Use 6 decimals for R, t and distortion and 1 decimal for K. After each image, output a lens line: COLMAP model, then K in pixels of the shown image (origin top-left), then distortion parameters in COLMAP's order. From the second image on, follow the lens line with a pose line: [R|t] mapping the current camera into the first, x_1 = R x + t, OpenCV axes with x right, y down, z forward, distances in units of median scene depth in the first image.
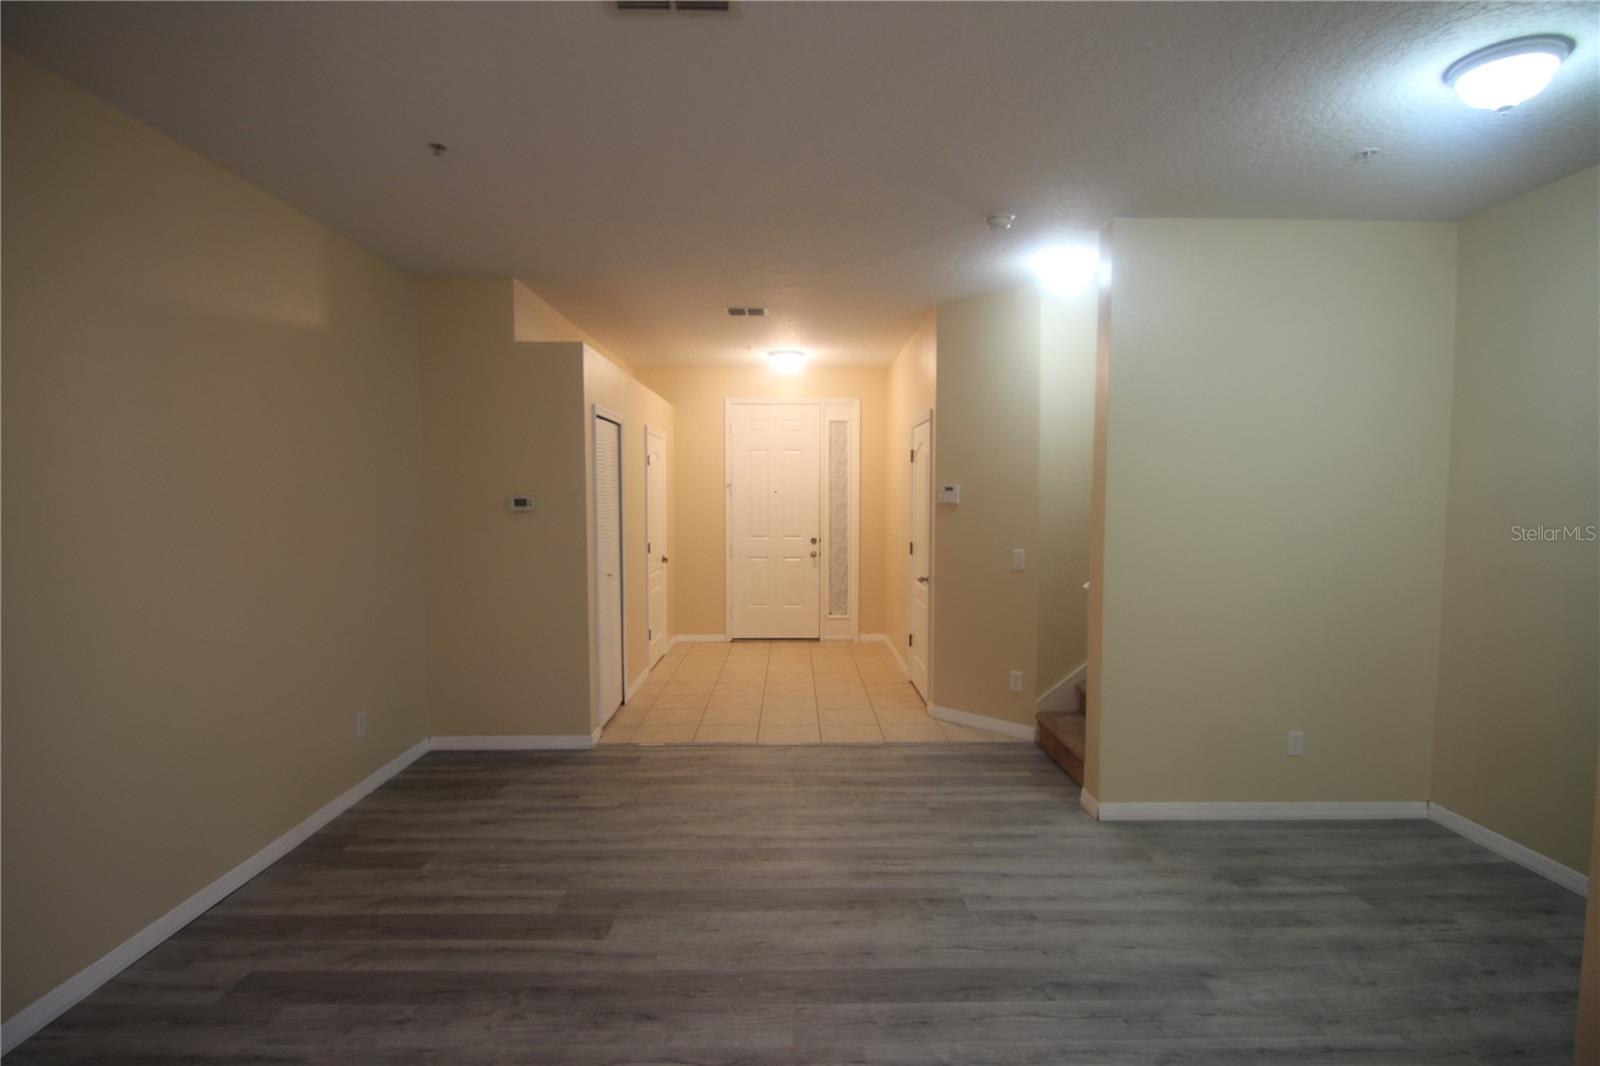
lens RADIAL K [[809.5, 0, 805.7], [0, 809.5, 533.9], [0, 0, 1]] dist [-0.012897, -0.005435]
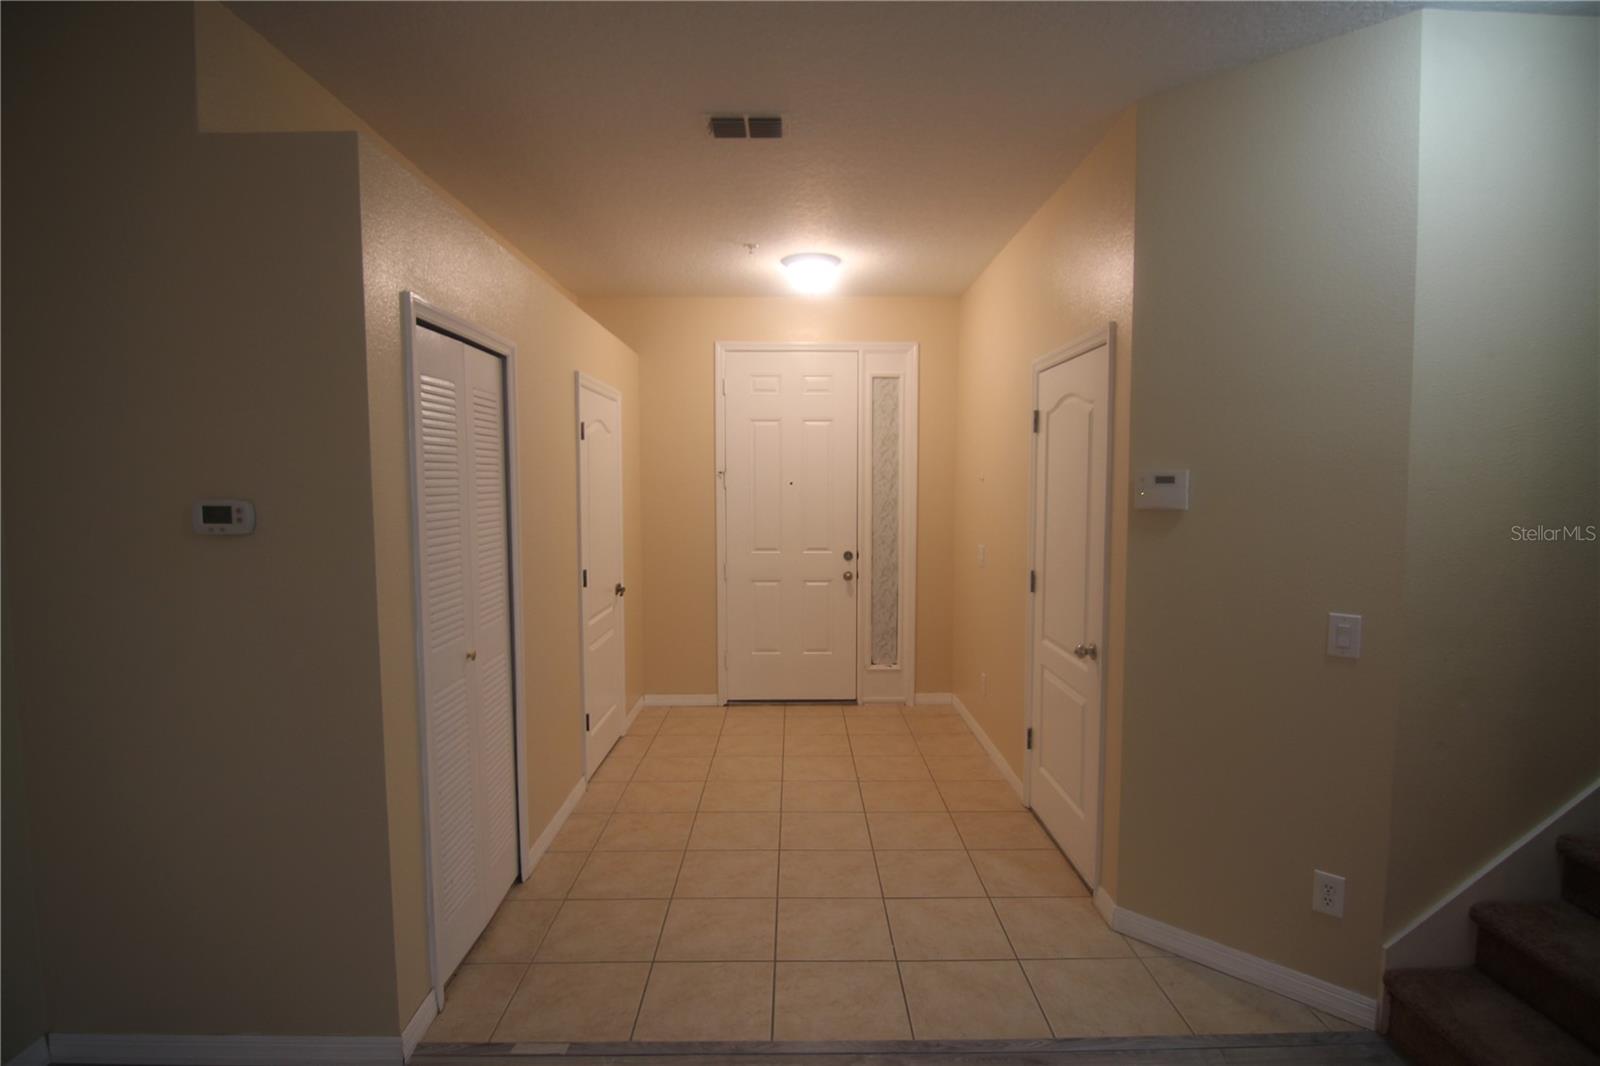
lens RADIAL K [[809.5, 0, 806.1], [0, 809.5, 535.0], [0, 0, 1]] dist [-0.012897, -0.005435]
pose [[0.999997, -0.001734, -0.001628, -0.033051], [0.001760, 0.999869, 0.016102, -0.027207], [0.001600, -0.016105, 0.999869, 0.457205]]
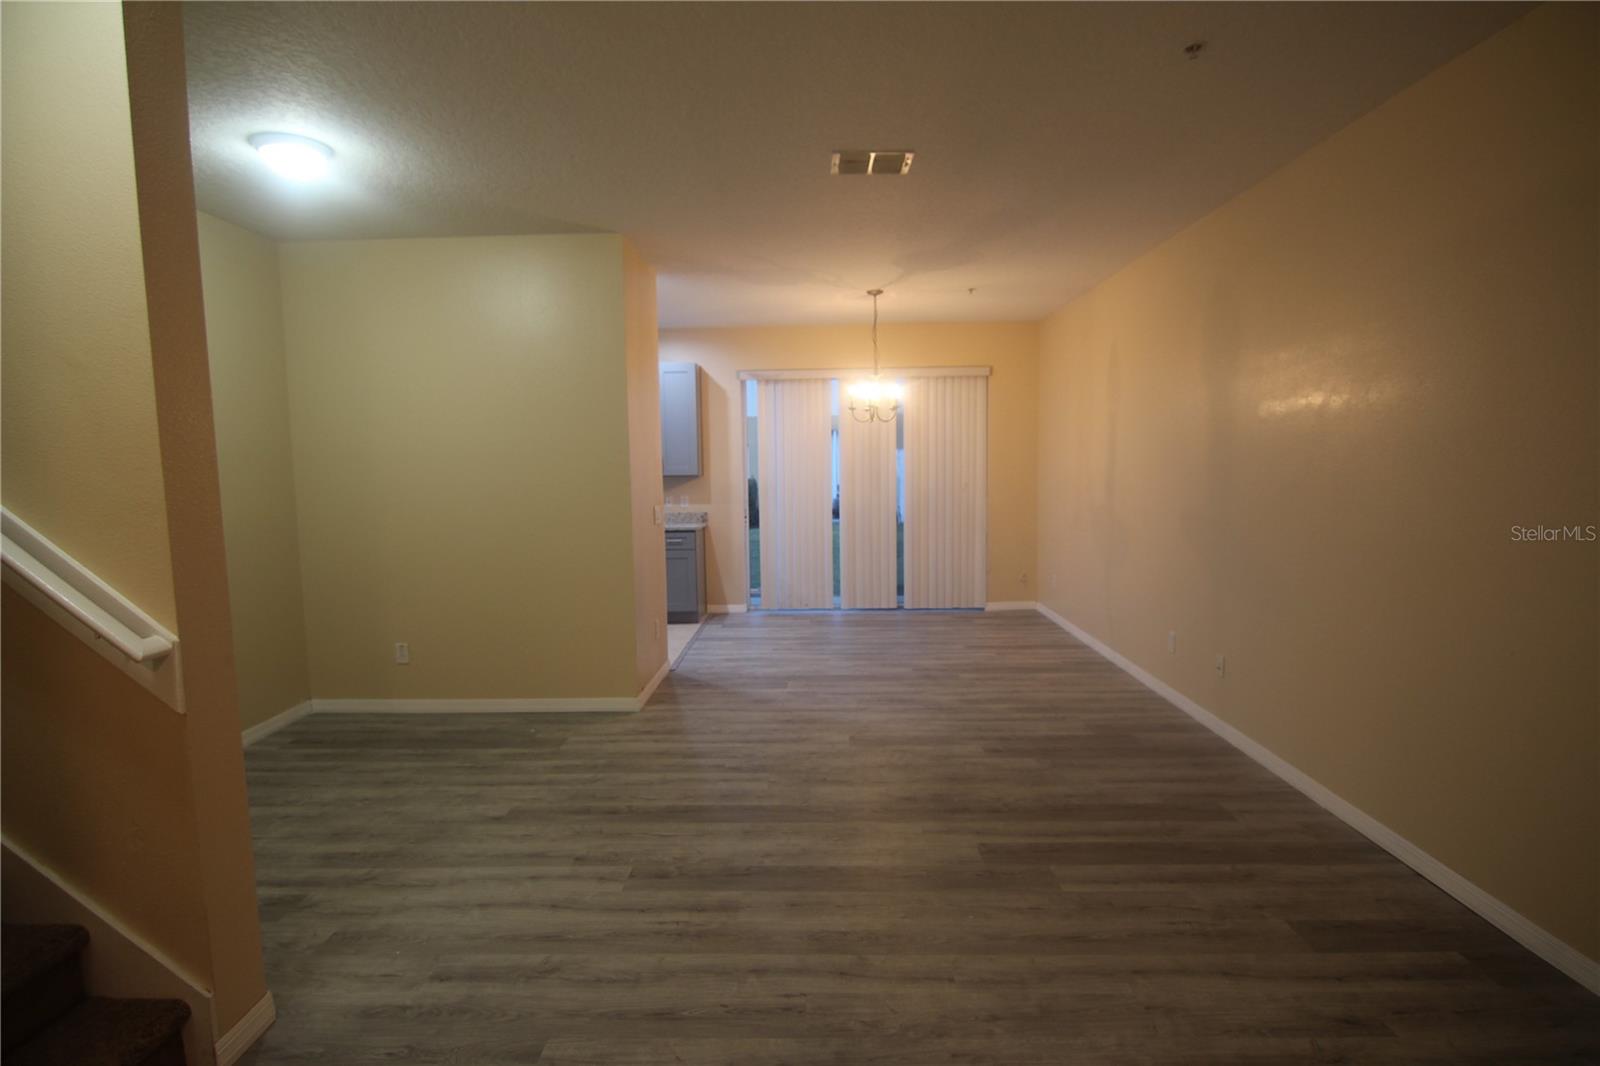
lens RADIAL K [[809.5, 0, 800.4], [0, 809.5, 532.4], [0, 0, 1]] dist [-0.012897, -0.005435]
pose [[-0.999148, 0.010074, 0.040010, -0.025674], [0.015446, 0.990545, 0.136313, -0.039694], [-0.038259, 0.136815, -0.989857, 0.992490]]
